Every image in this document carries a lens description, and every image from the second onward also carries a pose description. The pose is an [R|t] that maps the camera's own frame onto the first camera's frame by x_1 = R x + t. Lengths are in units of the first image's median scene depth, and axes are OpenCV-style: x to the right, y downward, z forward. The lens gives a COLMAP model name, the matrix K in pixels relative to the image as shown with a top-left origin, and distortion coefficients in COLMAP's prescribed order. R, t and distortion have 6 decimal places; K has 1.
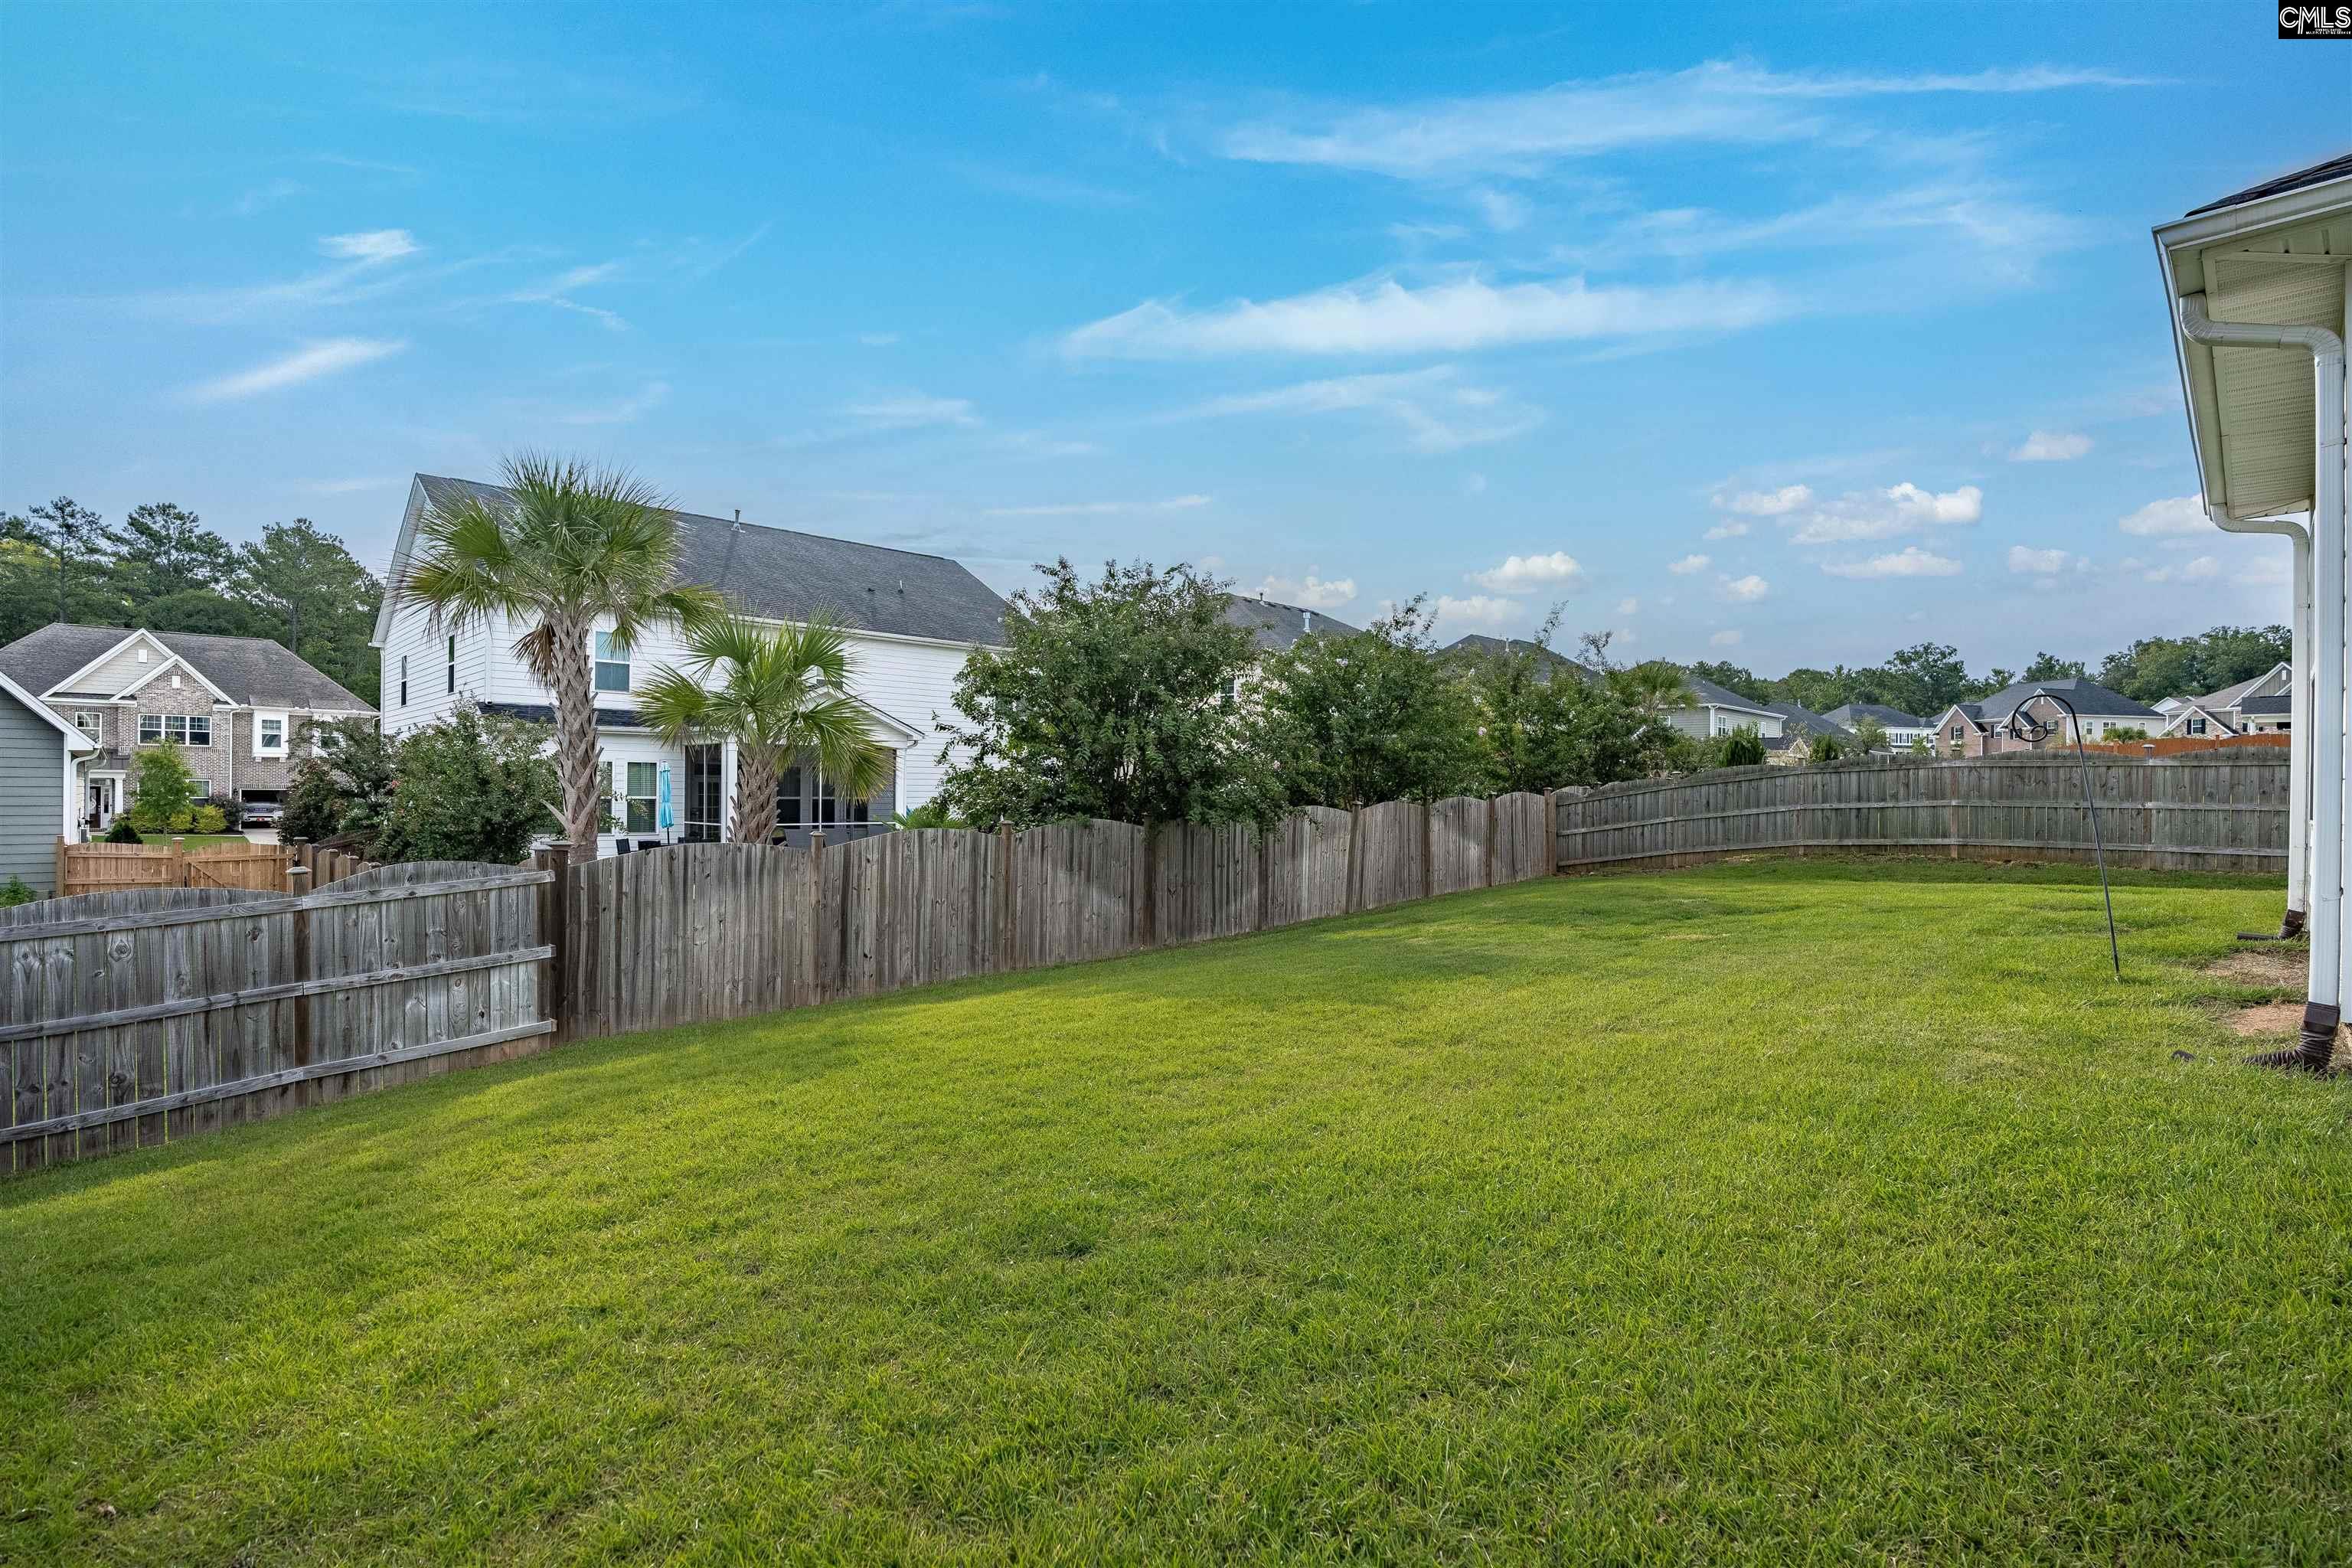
lens RADIAL K [[1121.3, 0, 1181.0], [0, 1121.3, 788.8], [0, 0, 1]] dist [-0.020615, 0.000951]
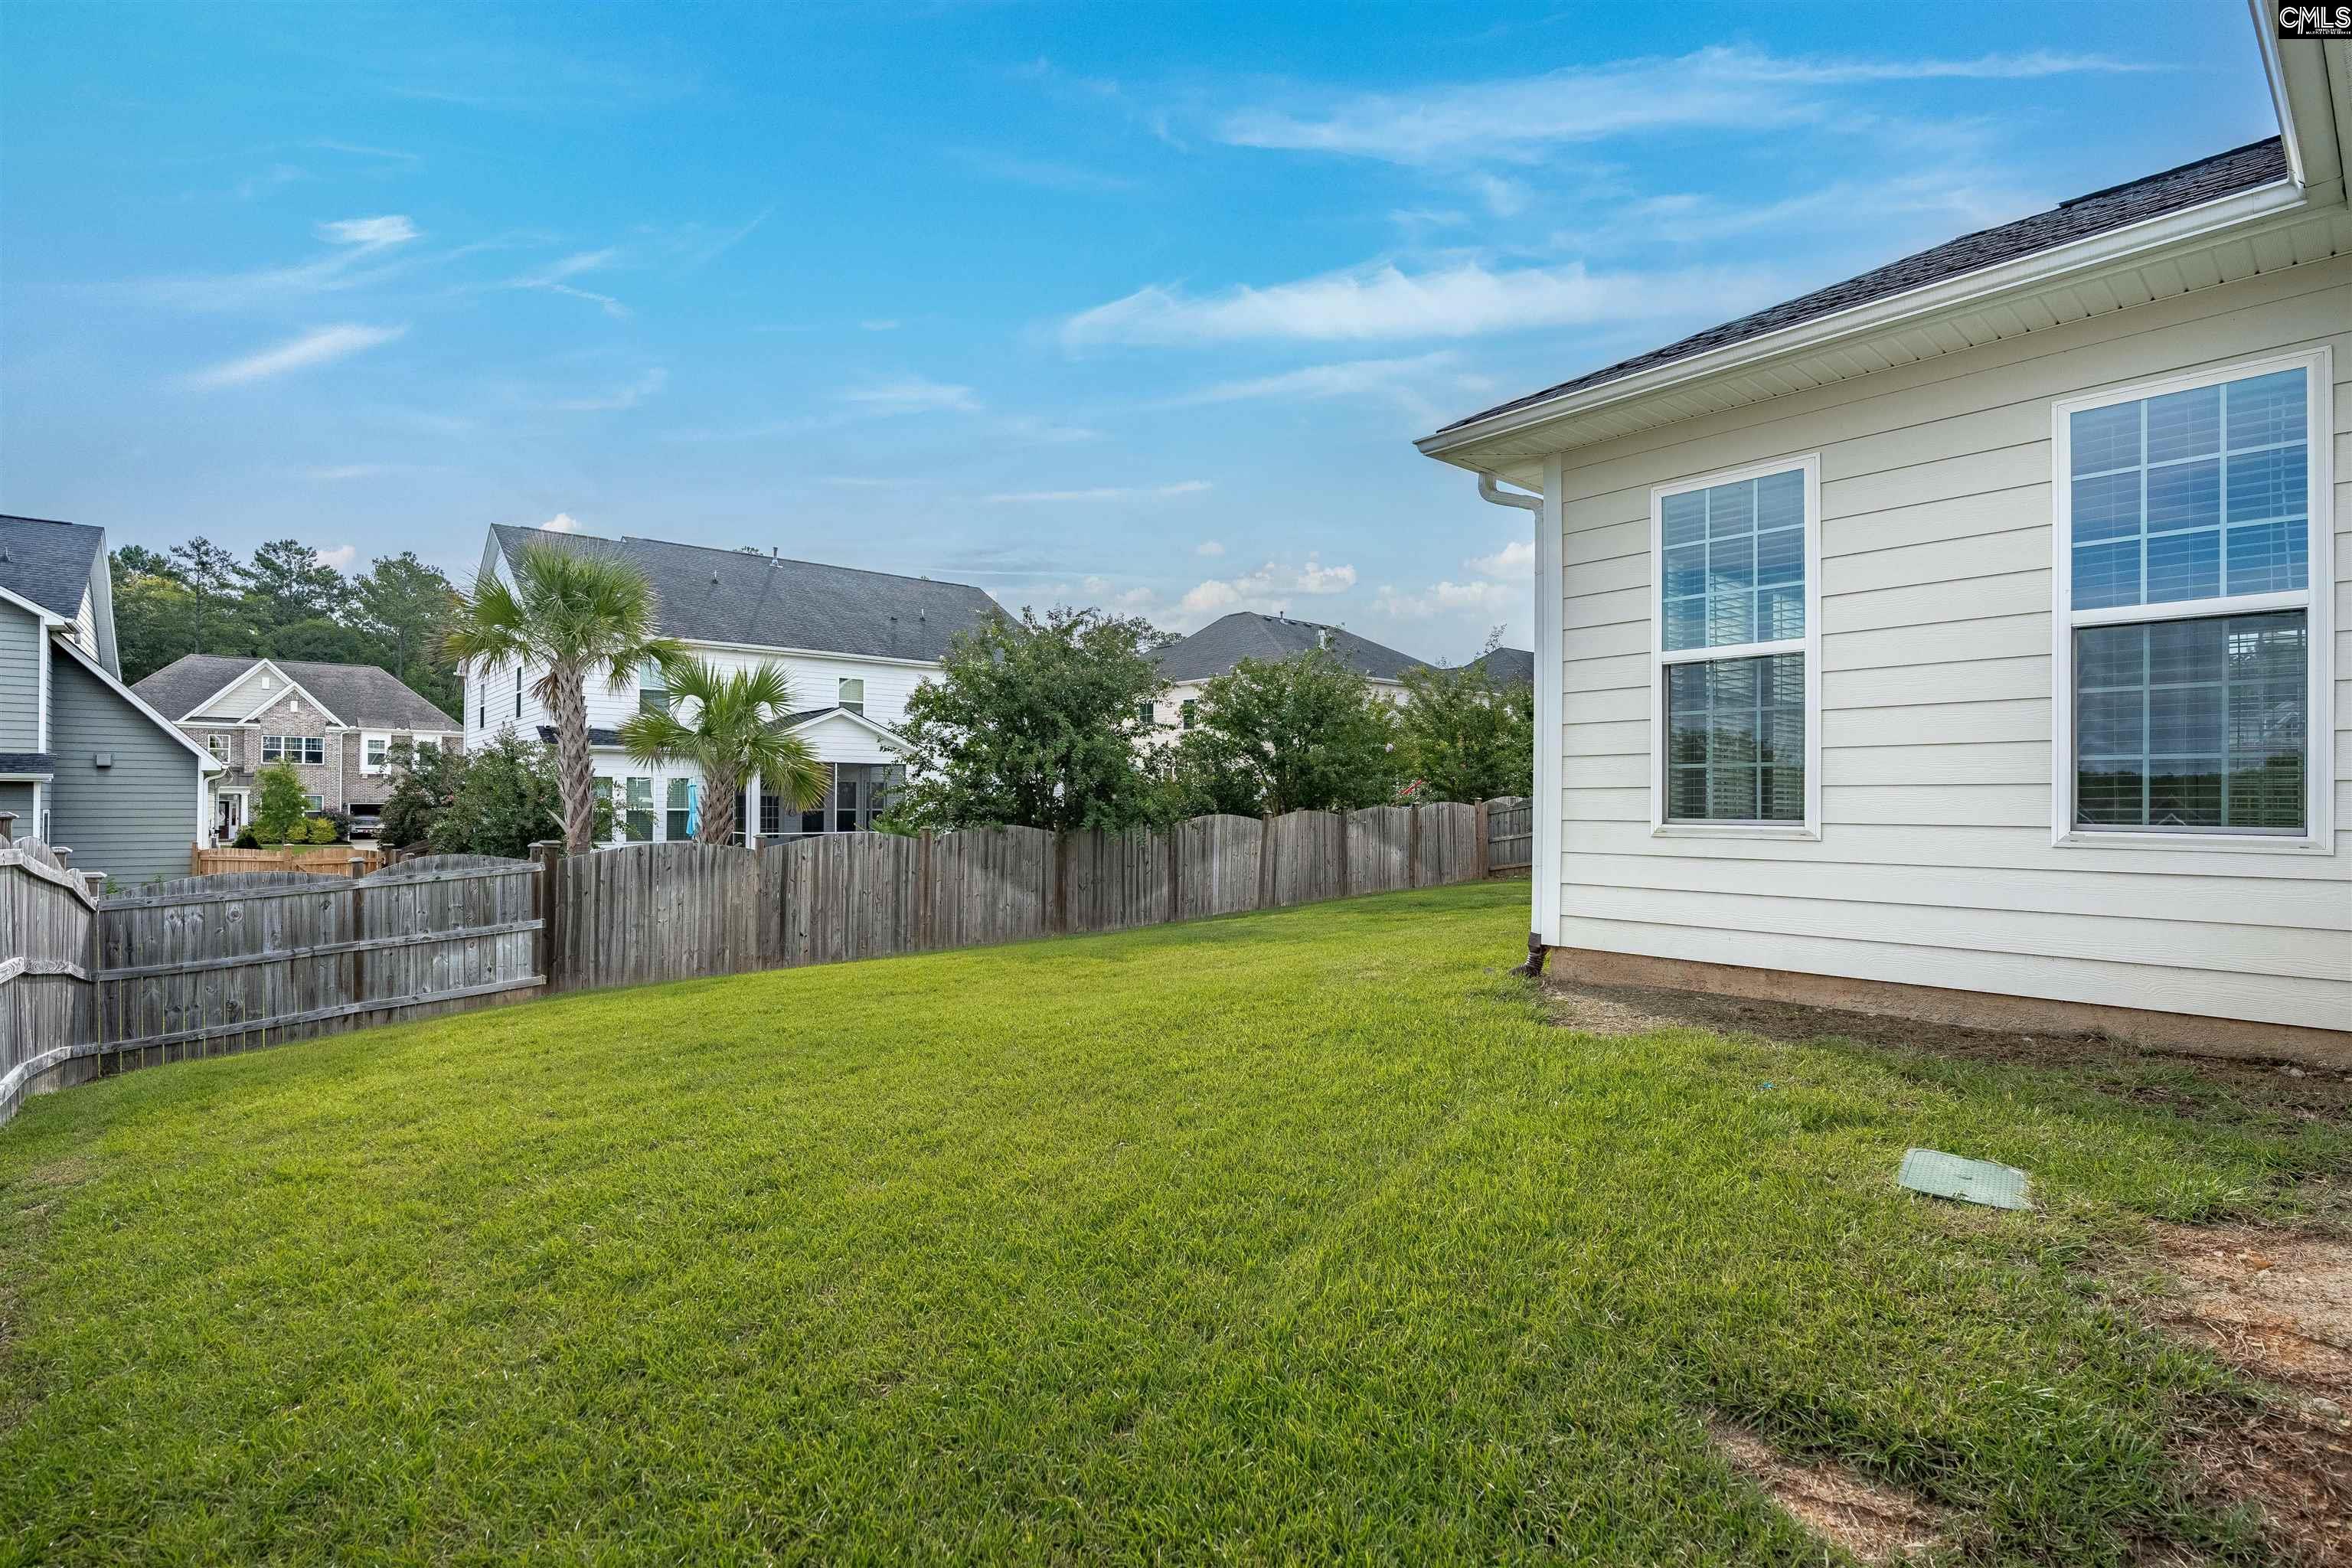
lens RADIAL K [[1122.1, 0, 1166.3], [0, 1122.1, 788.7], [0, 0, 1]] dist [-0.020715, 0.000104]
pose [[0.997257, -0.003954, -0.073913, 0.175865], [0.003148, 0.999934, -0.011020, 0.001723], [0.073952, 0.010757, 0.997204, -0.172654]]
